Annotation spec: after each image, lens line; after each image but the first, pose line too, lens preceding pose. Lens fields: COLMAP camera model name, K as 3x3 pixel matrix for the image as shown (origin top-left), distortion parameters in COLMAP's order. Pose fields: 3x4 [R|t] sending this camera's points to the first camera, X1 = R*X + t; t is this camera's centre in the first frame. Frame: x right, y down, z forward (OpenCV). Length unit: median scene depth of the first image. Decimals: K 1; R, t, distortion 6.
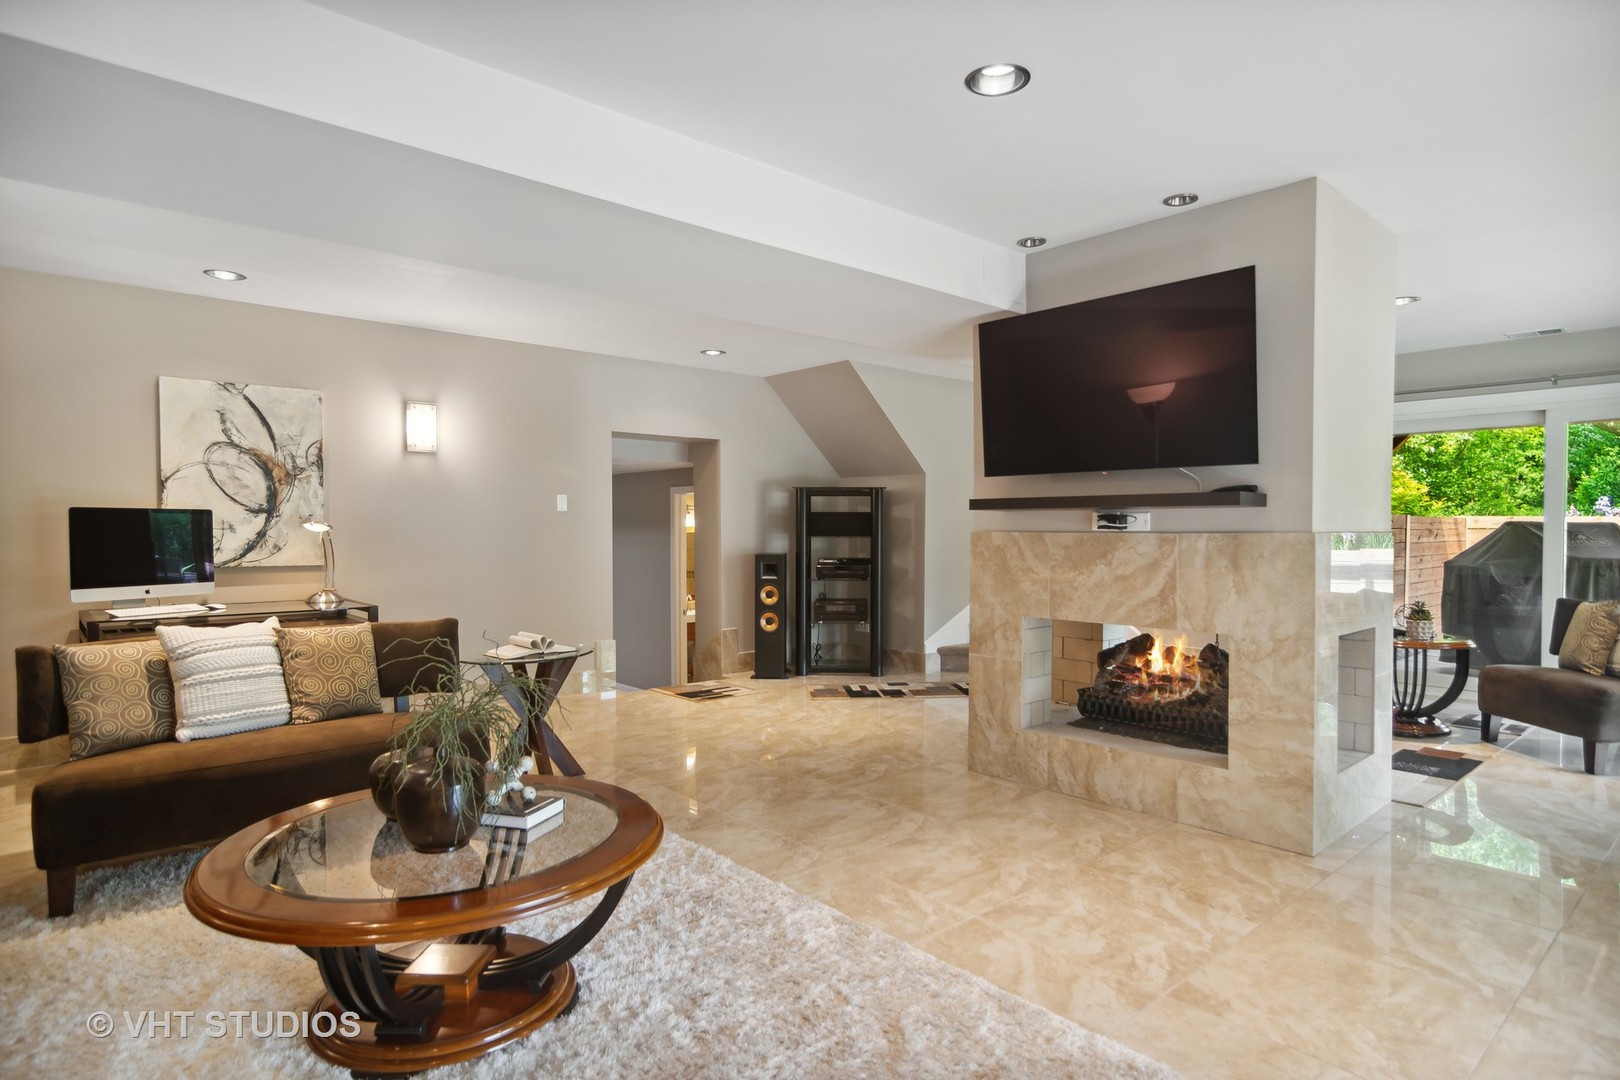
lens RADIAL K [[882.3, 0, 818.5], [0, 882.3, 541.1], [0, 0, 1]] dist [-0.000651, 0.000072]
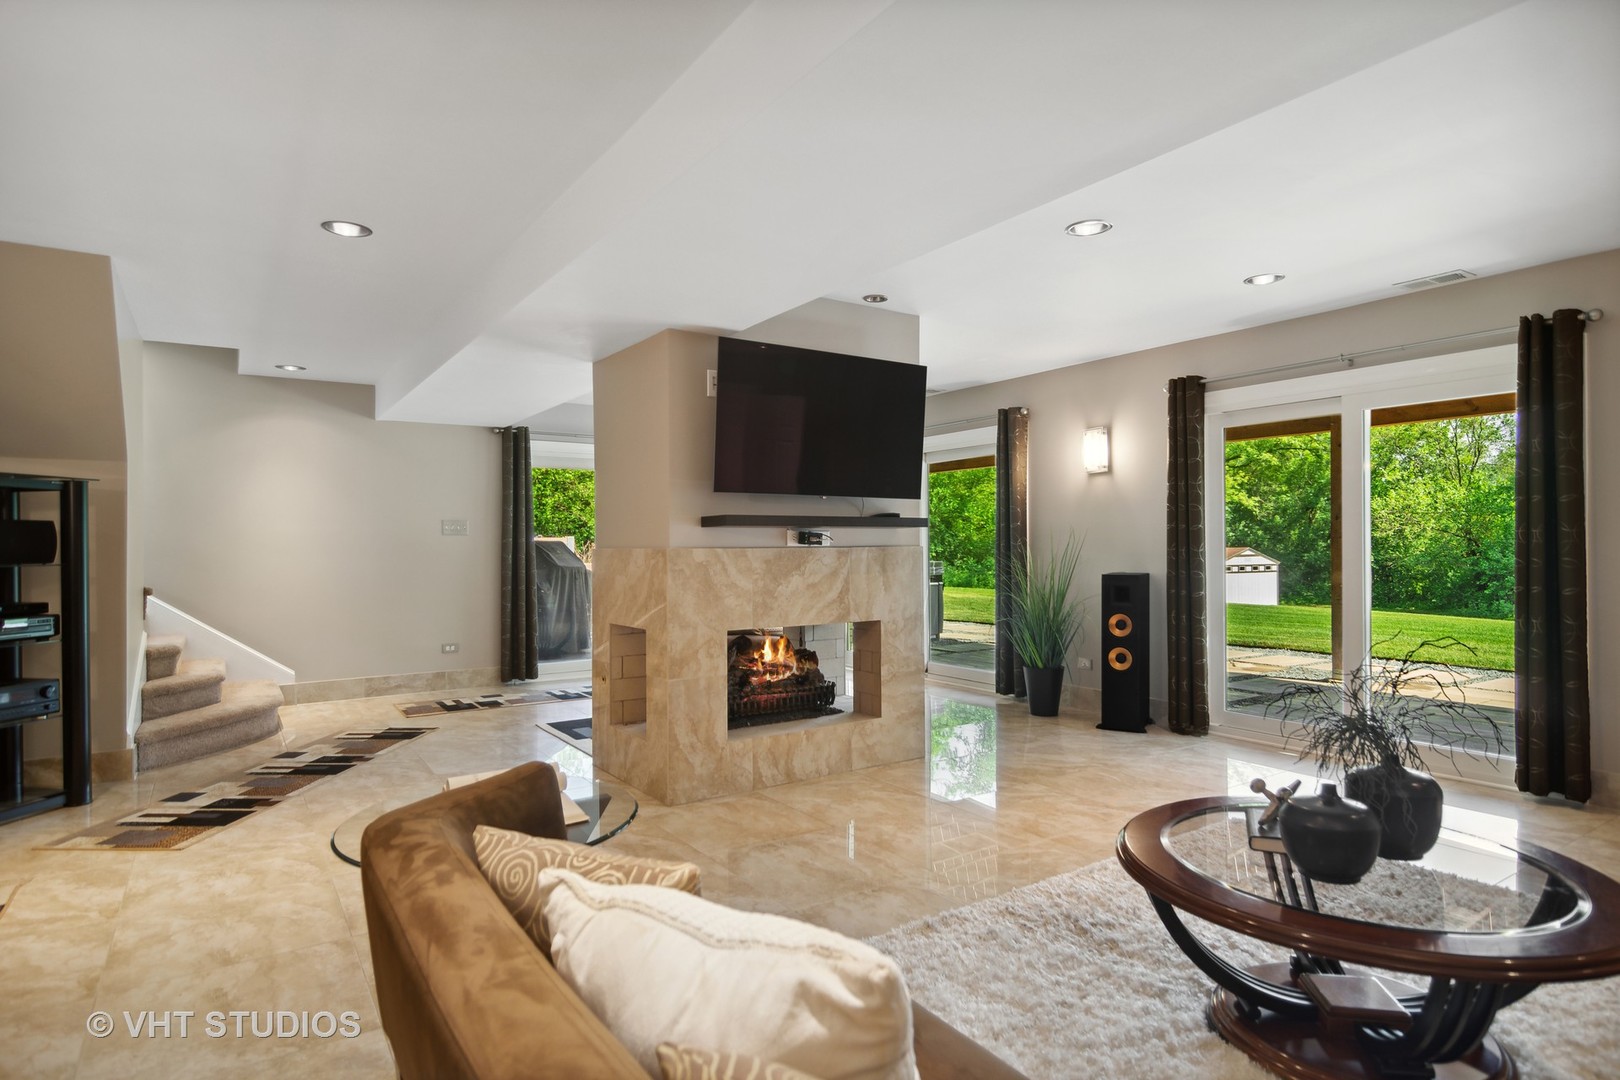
lens RADIAL K [[882.3, 0, 818.5], [0, 882.3, 541.1], [0, 0, 1]] dist [-0.000651, 0.000072]
pose [[0.126359, -0.000724, 0.991984, -0.841979], [0.019198, 0.999814, -0.001716, -0.016029], [-0.991799, 0.019261, 0.126349, 0.838182]]
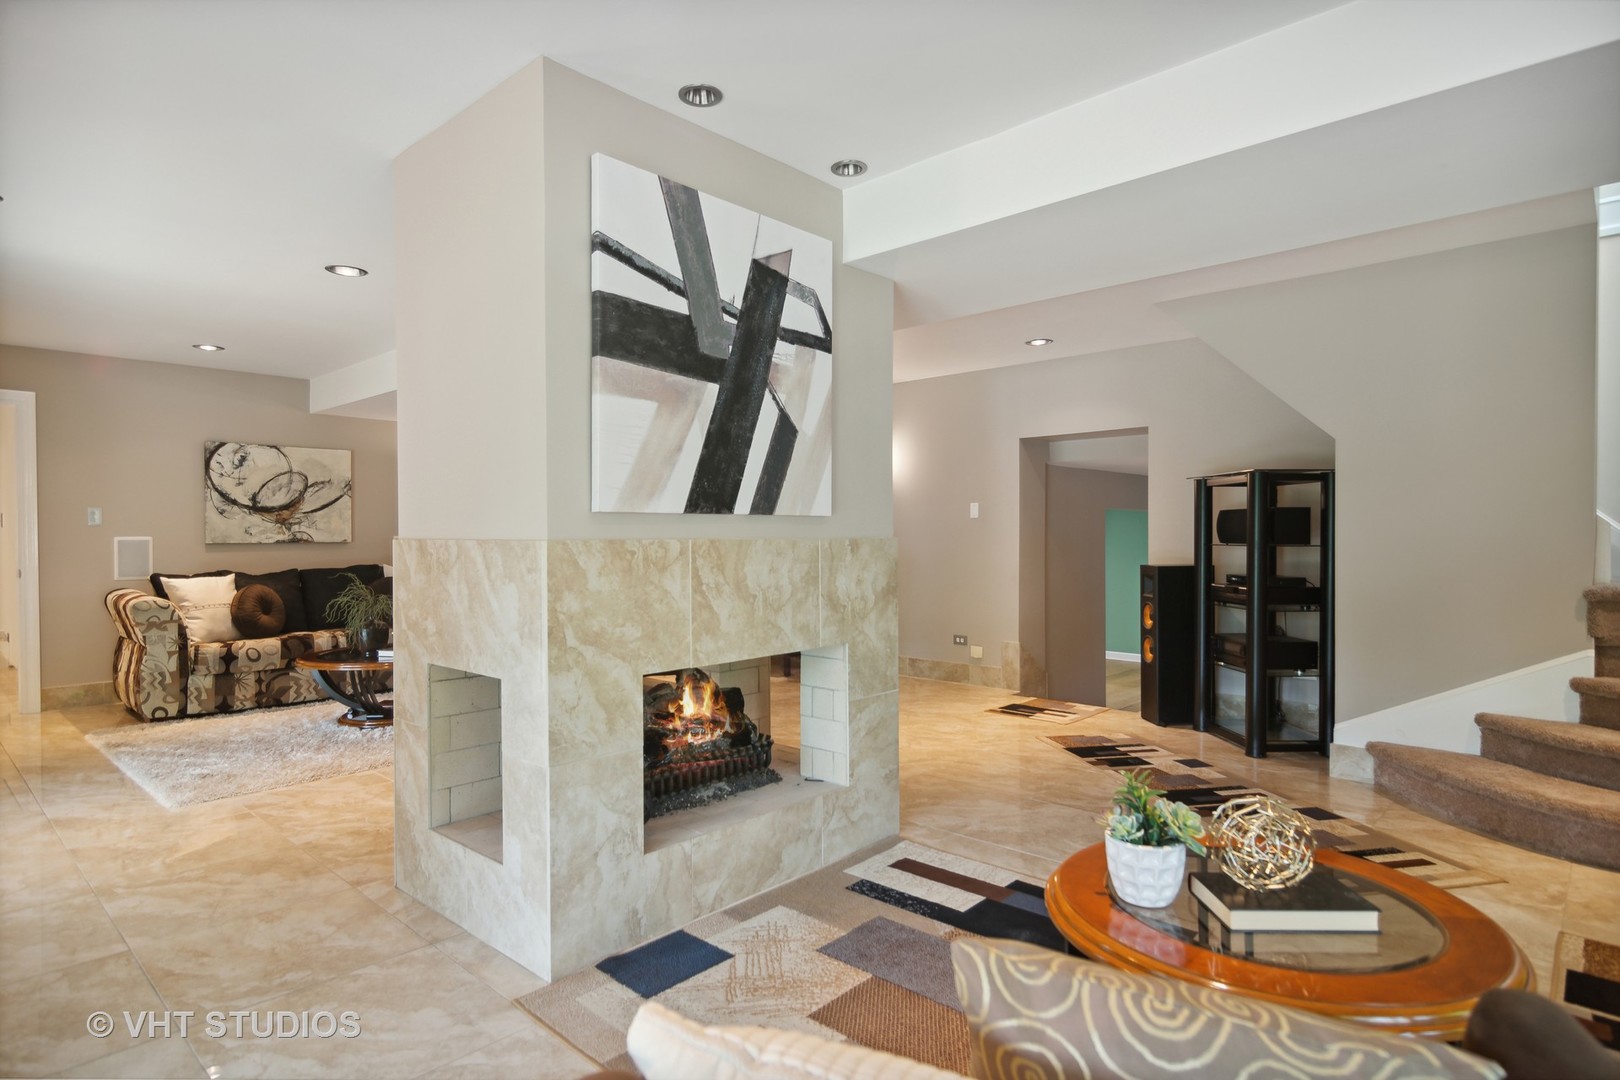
lens RADIAL K [[882.3, 0, 818.5], [0, 882.3, 541.1], [0, 0, 1]] dist [-0.000651, 0.000072]
pose [[0.104258, 0.008658, -0.994513, 1.301966], [-0.016050, 0.999847, 0.007022, -0.015848], [0.994421, 0.015230, 0.104381, 1.139559]]
